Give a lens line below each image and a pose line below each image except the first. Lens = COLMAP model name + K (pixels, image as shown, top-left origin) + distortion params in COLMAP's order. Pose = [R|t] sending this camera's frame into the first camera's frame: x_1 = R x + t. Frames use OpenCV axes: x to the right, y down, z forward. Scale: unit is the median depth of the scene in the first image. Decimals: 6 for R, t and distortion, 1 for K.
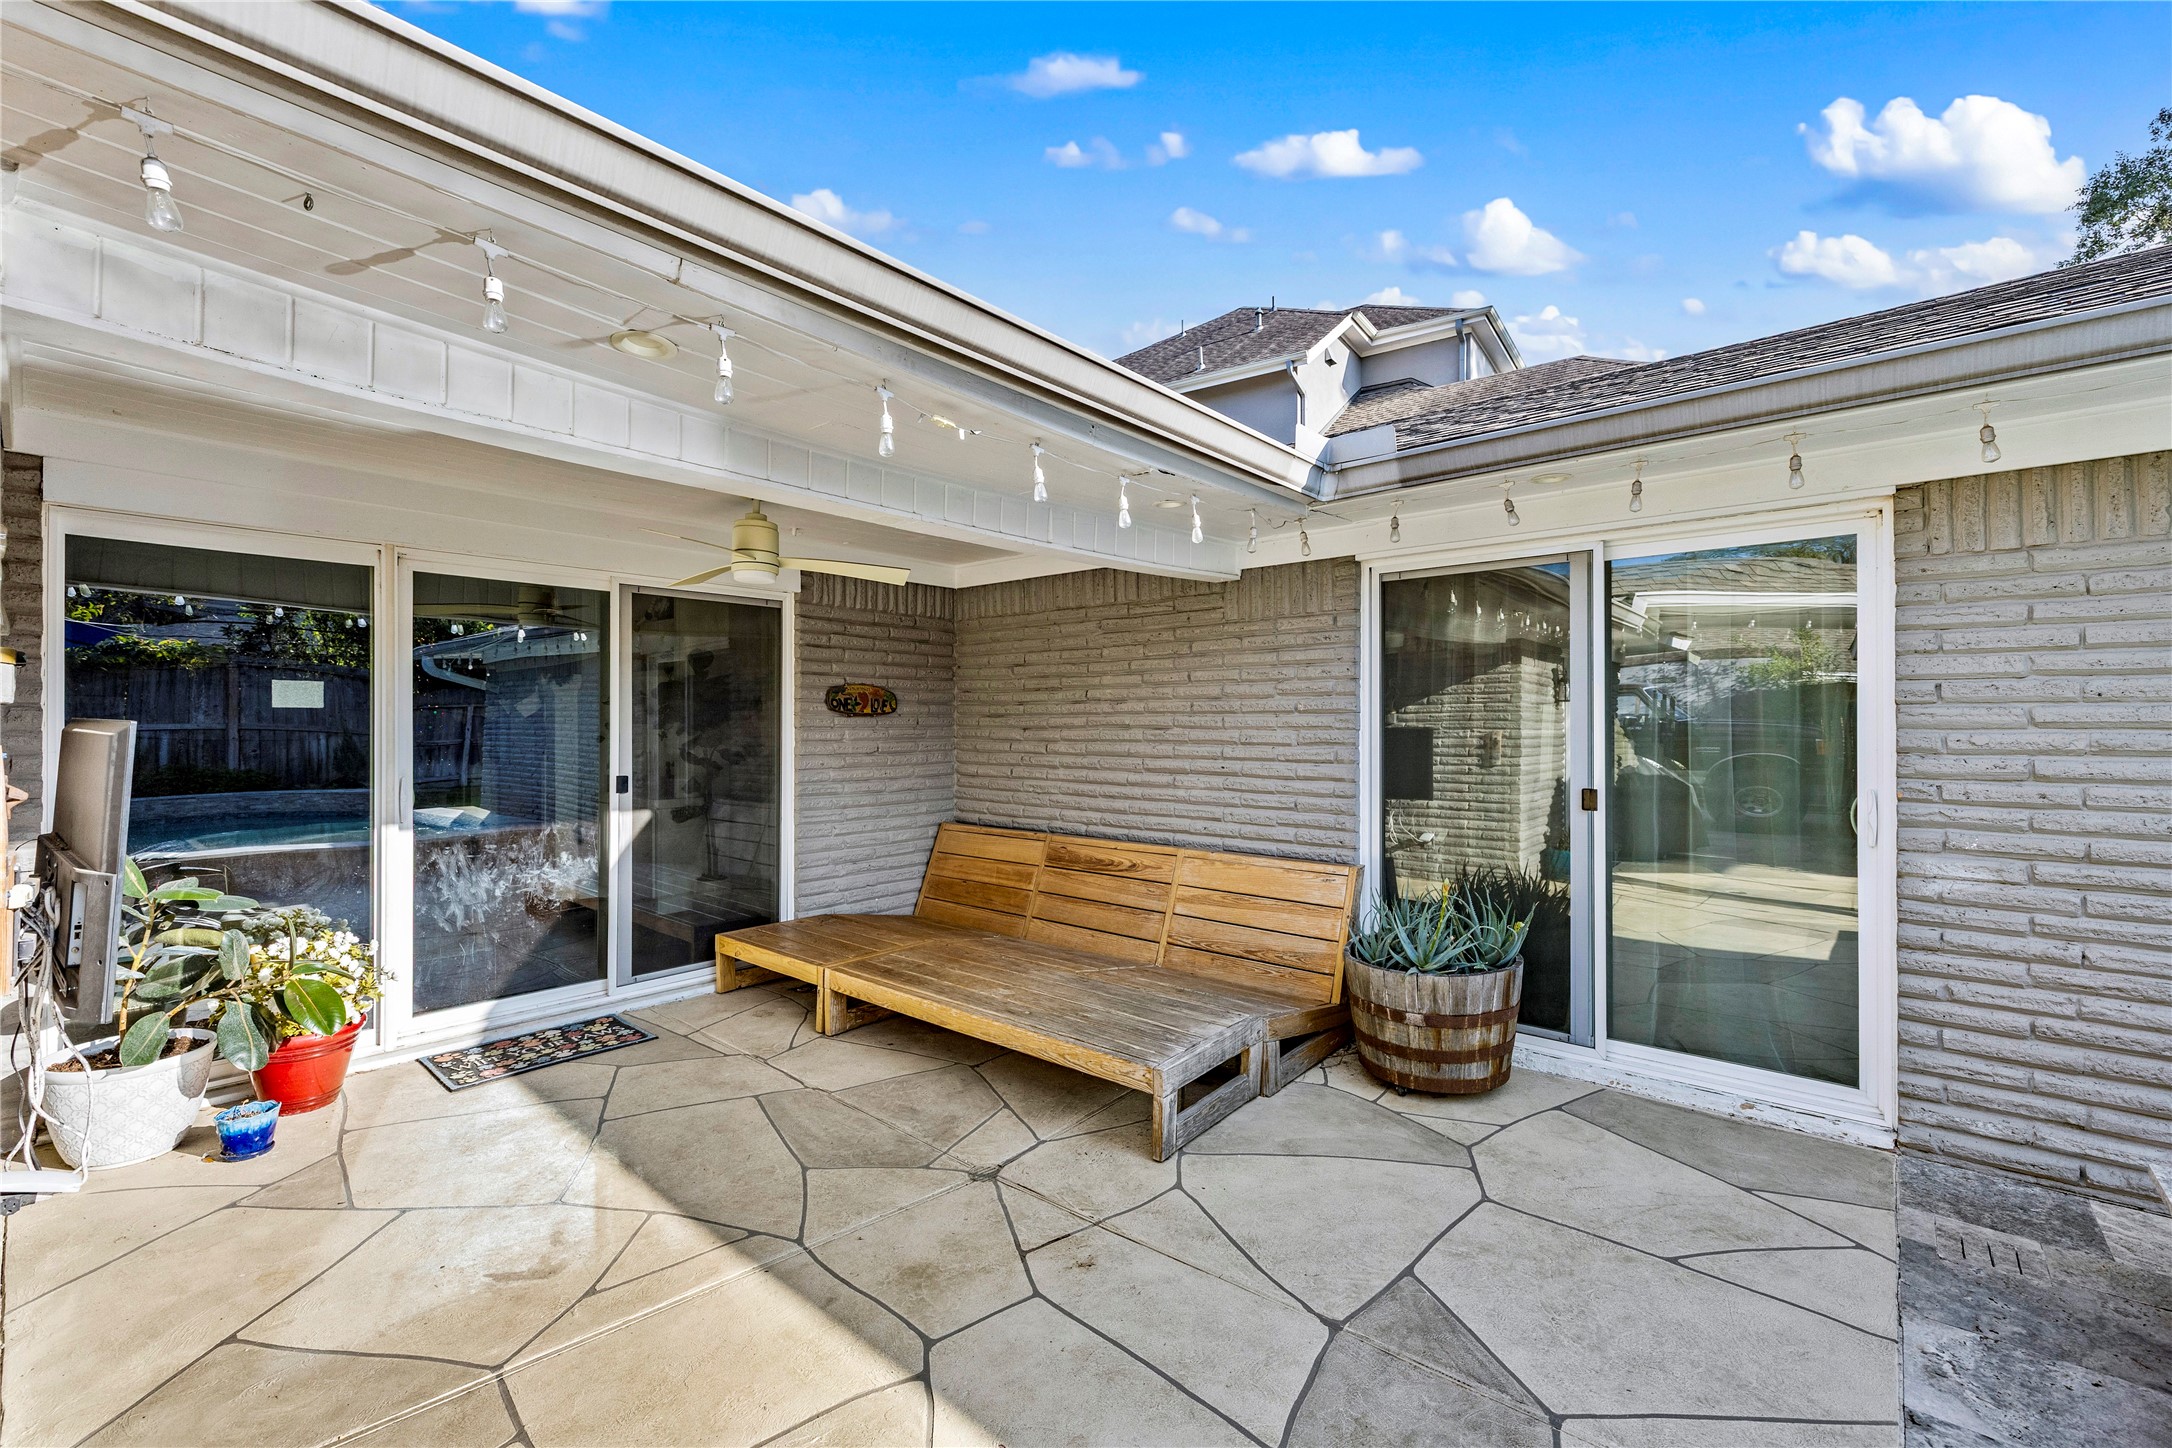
lens RADIAL K [[925.5, 0, 1086.0], [0, 925.5, 724.0], [0, 0, 1]] dist [0.000074, 0.000113]
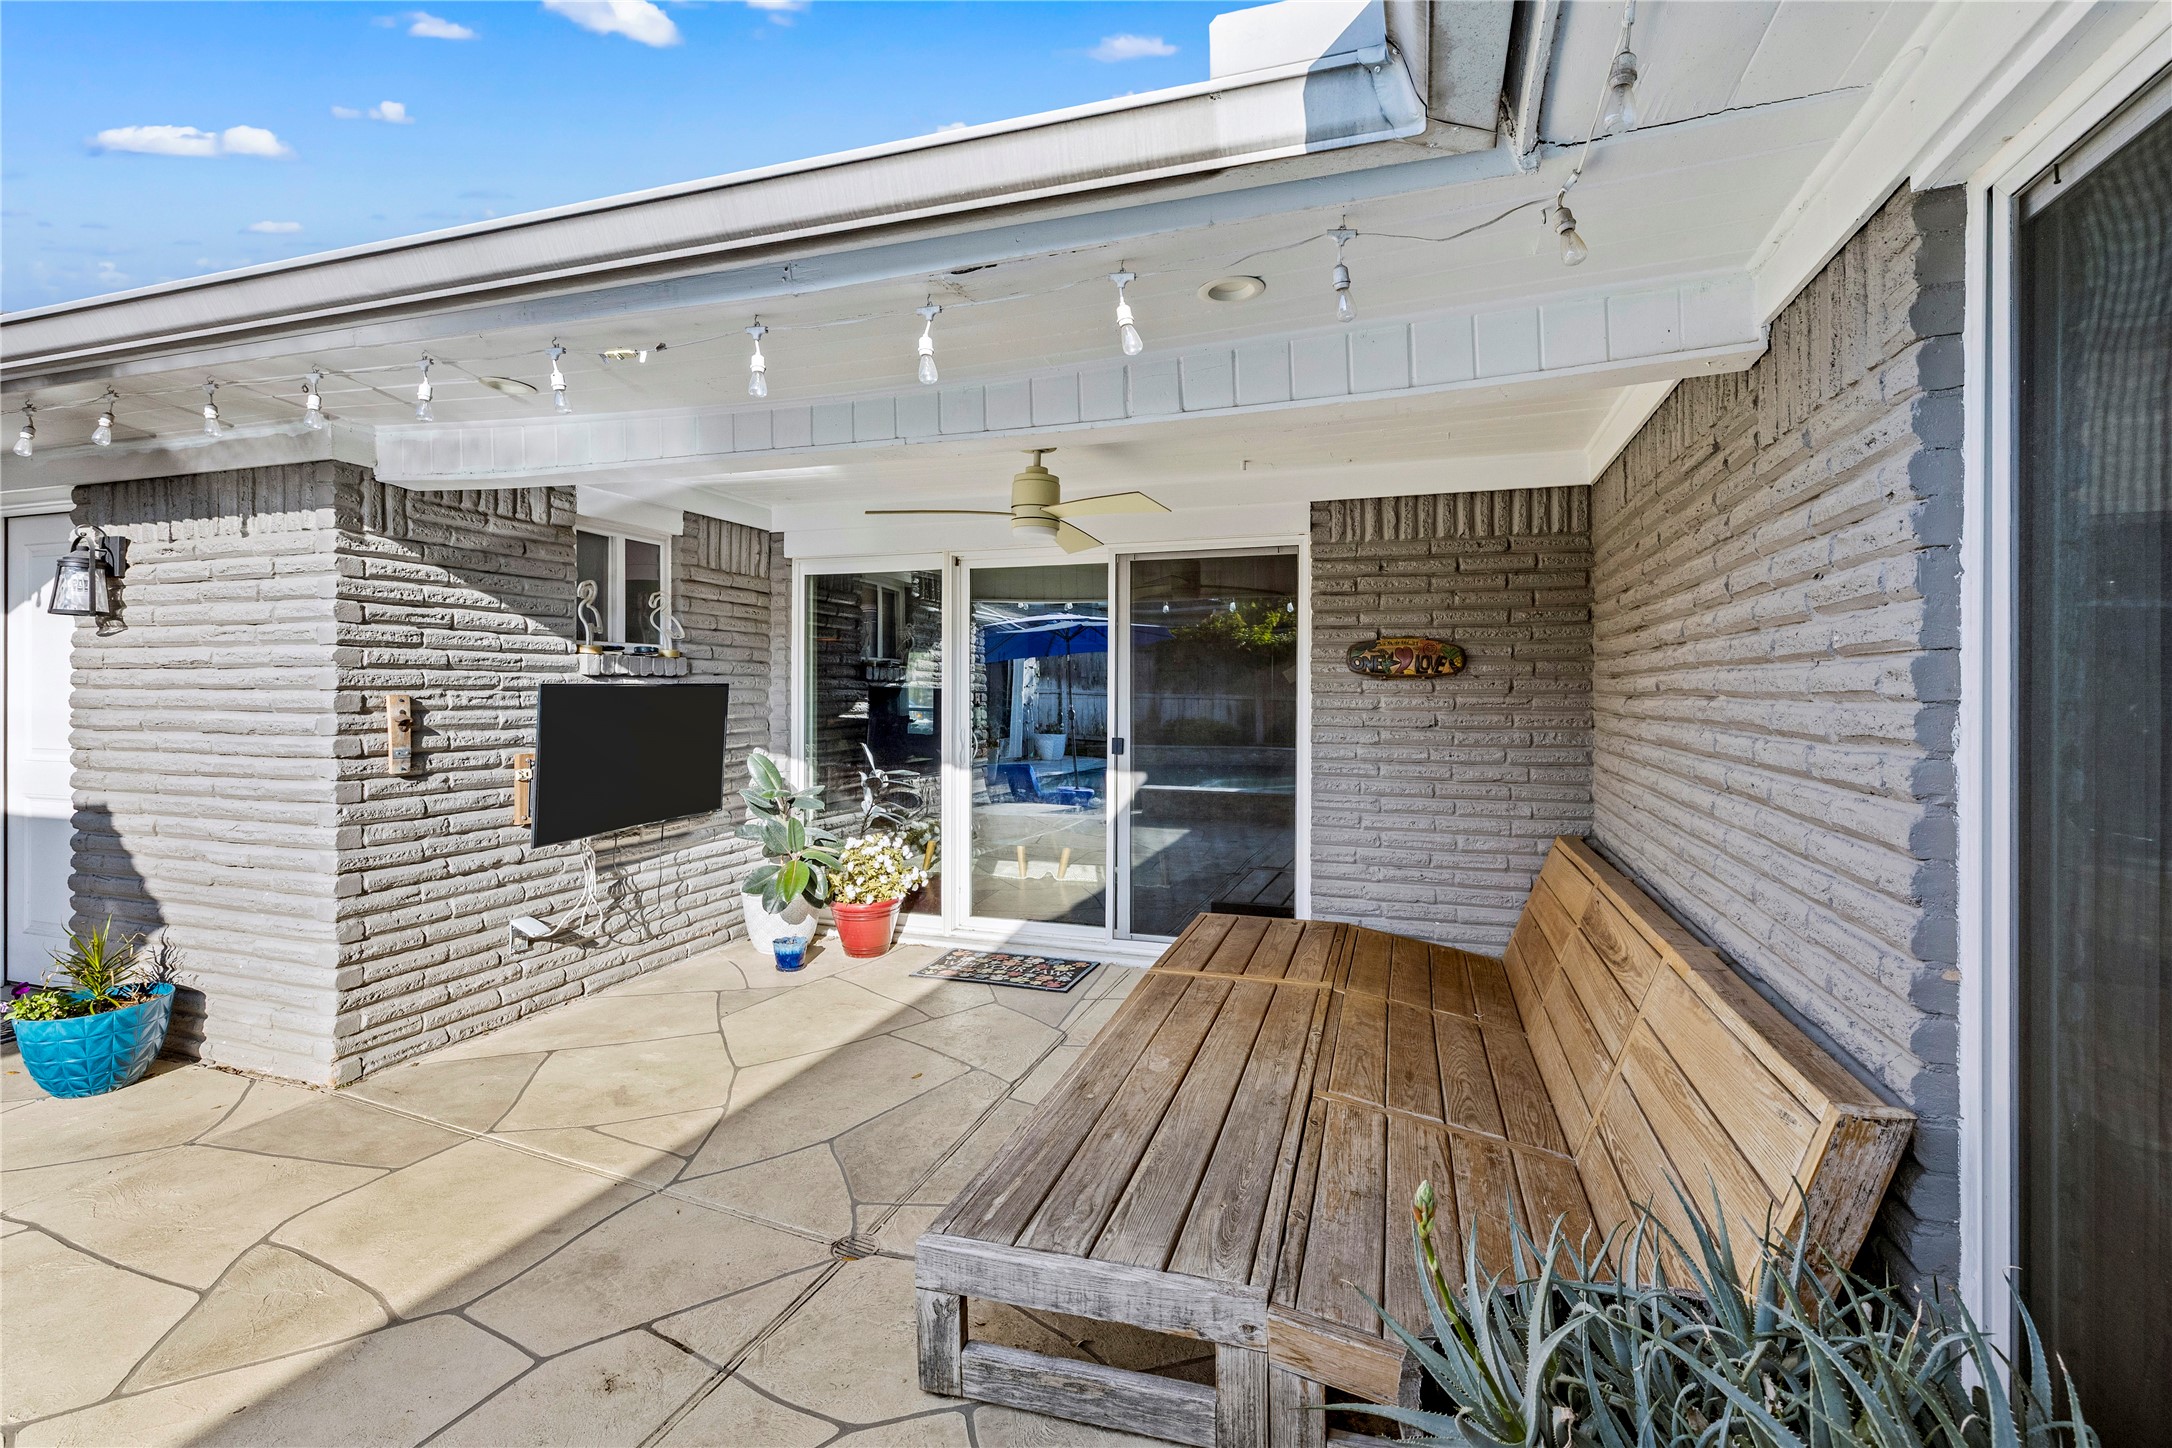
lens RADIAL K [[931.3, 0, 1081.0], [0, 931.3, 686.2], [0, 0, 1]] dist [-0.000351, 0.000096]
pose [[0.383154, -0.003784, -0.923677, 0.436355], [-0.003820, 0.999977, -0.005681, 0.003638], [0.923676, 0.005705, 0.383131, 0.535409]]
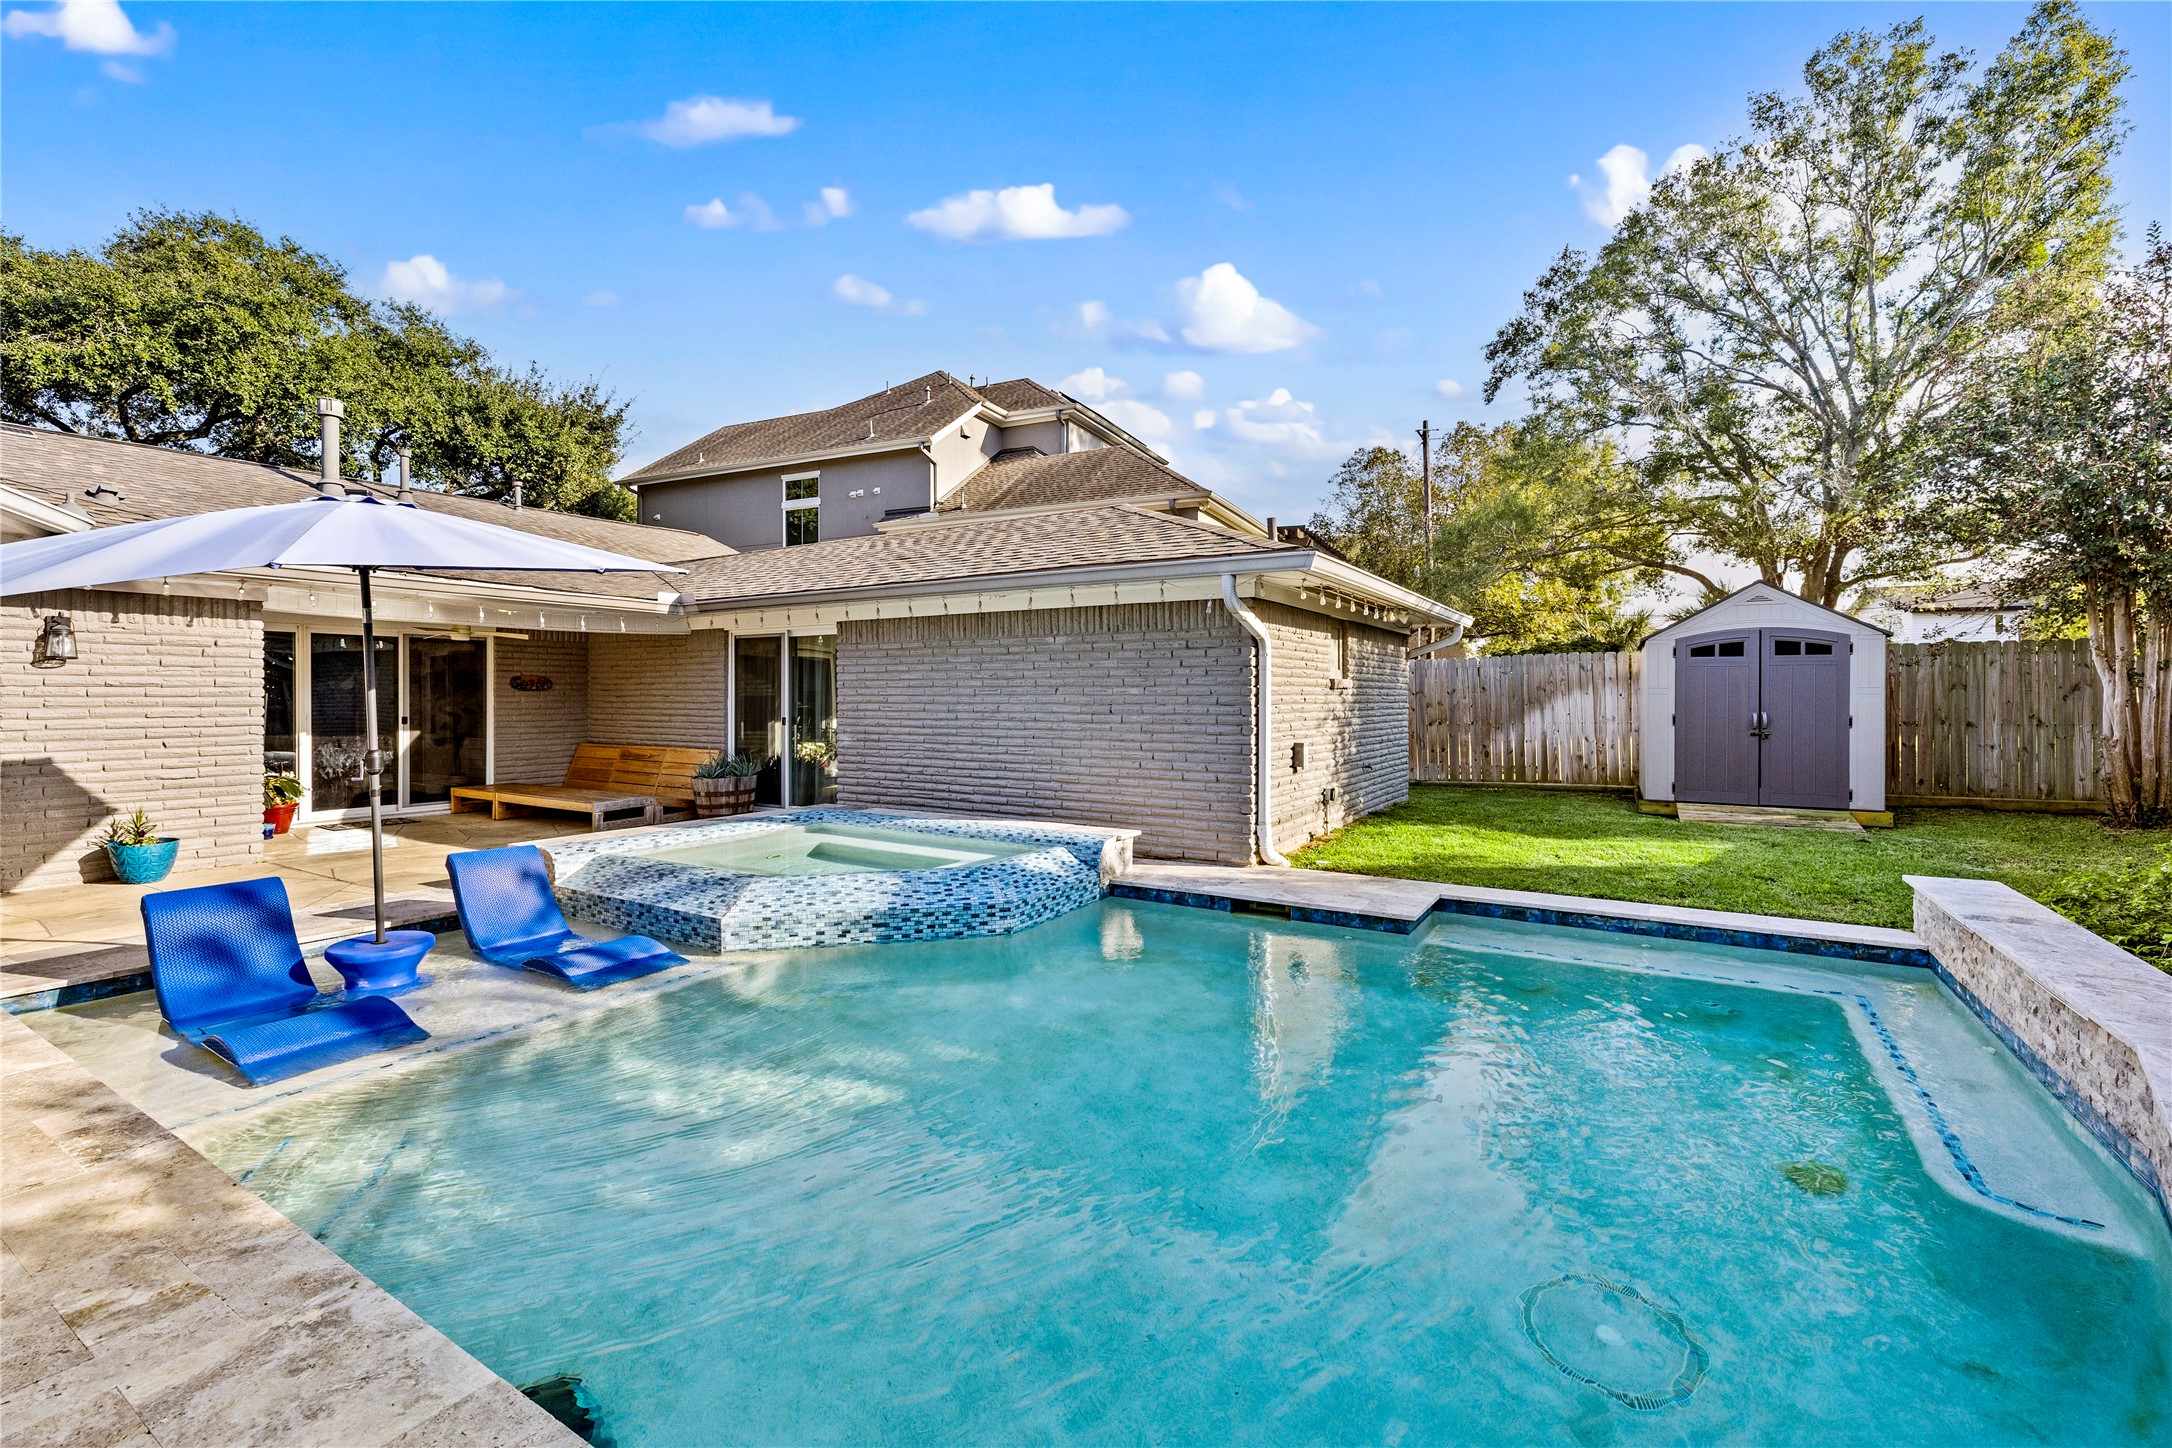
lens RADIAL K [[924.3, 0, 1089.0], [0, 924.3, 711.3], [0, 0, 1]] dist [0.002779, 0.000163]
pose [[0.985726, -0.002016, 0.168348, 0.765802], [-0.001057, 0.999834, 0.018163, -0.001550], [-0.168356, -0.018082, 0.985560, -1.509345]]
